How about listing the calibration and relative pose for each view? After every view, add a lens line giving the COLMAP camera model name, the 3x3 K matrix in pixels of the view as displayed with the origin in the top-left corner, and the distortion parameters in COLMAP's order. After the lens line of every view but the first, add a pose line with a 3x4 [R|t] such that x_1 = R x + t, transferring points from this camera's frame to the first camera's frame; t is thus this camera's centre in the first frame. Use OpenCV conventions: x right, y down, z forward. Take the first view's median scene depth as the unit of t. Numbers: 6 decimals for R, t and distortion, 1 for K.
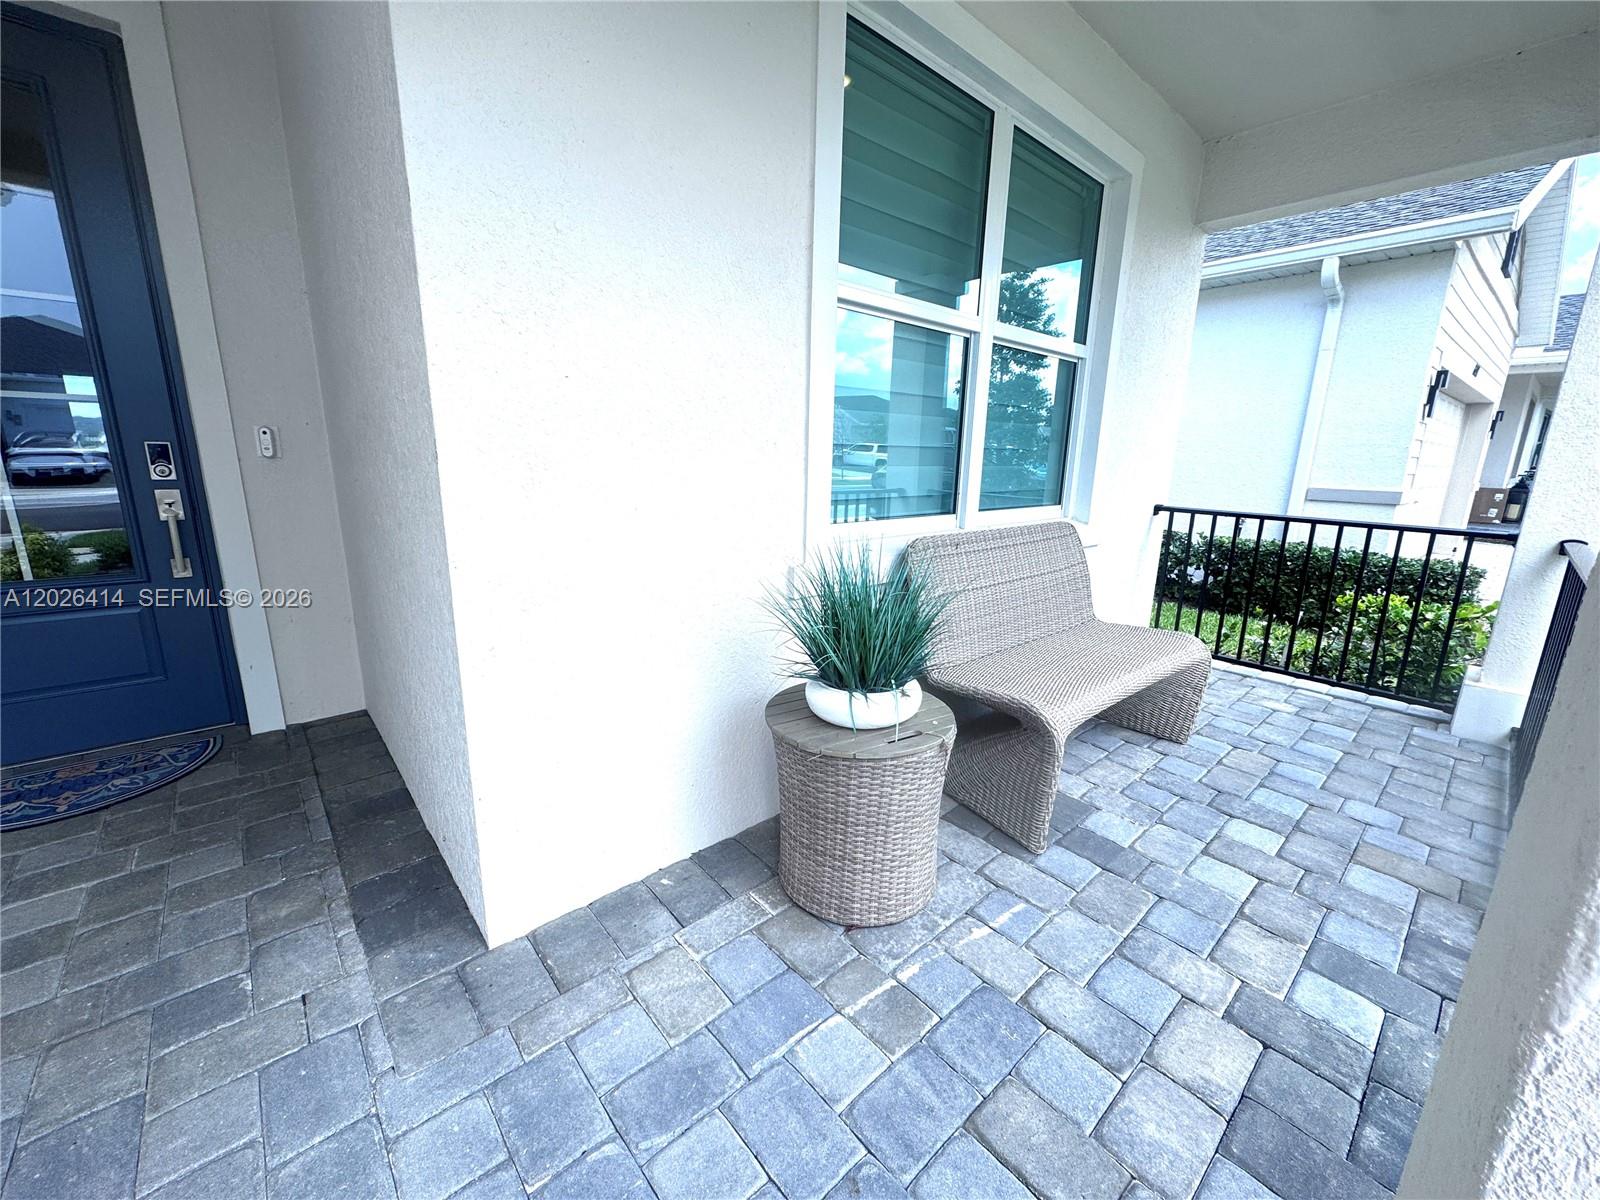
lens RADIAL K [[638.1, 0, 803.2], [0, 638.1, 597.5], [0, 0, 1]] dist [-0.001110, 0.000421]
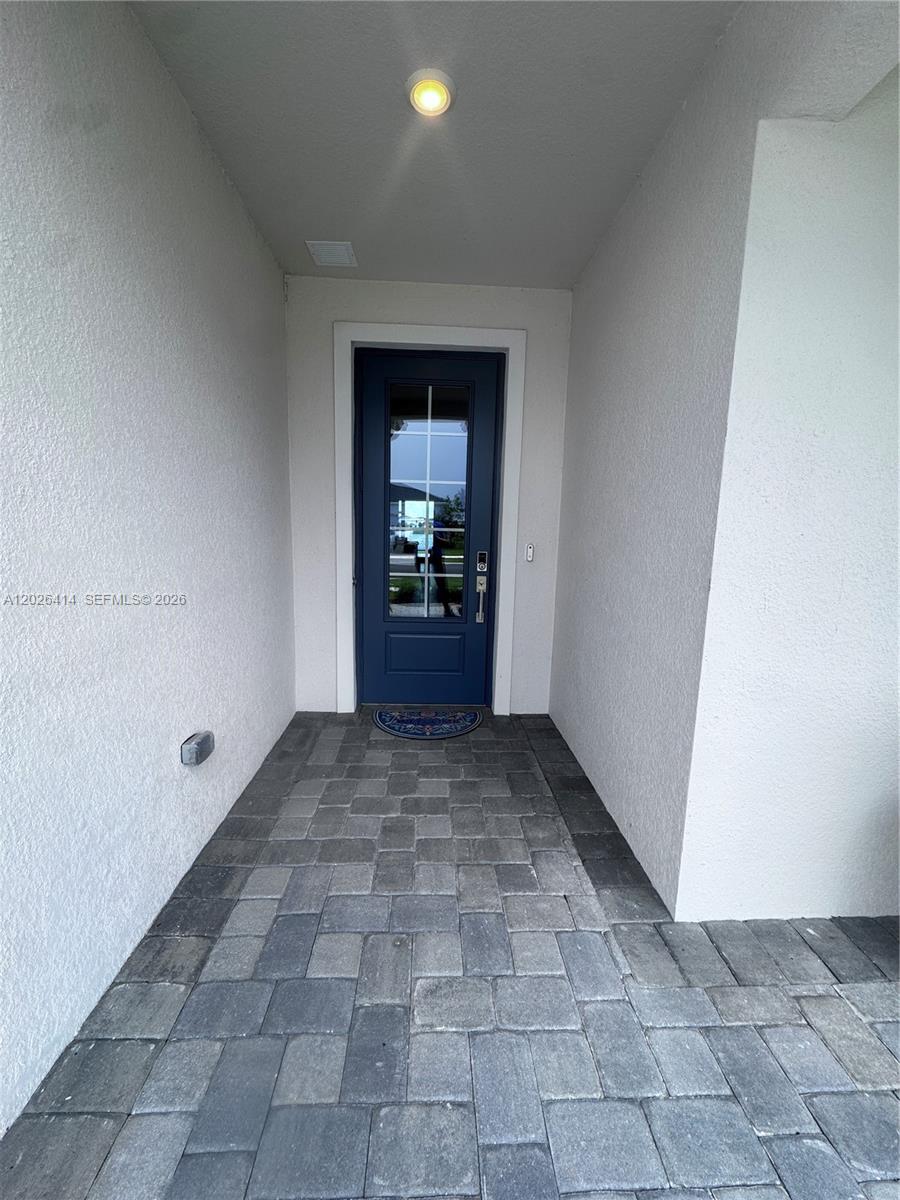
lens RADIAL K [[478.5, 0, 445.8], [0, 478.5, 598.4], [0, 0, 1]] dist [-0.001110, 0.000421]
pose [[0.774969, 0.090344, -0.625508, -0.261910], [-0.147765, 0.988199, -0.040344, -0.044371], [0.614482, 0.123693, 0.779174, -0.230456]]
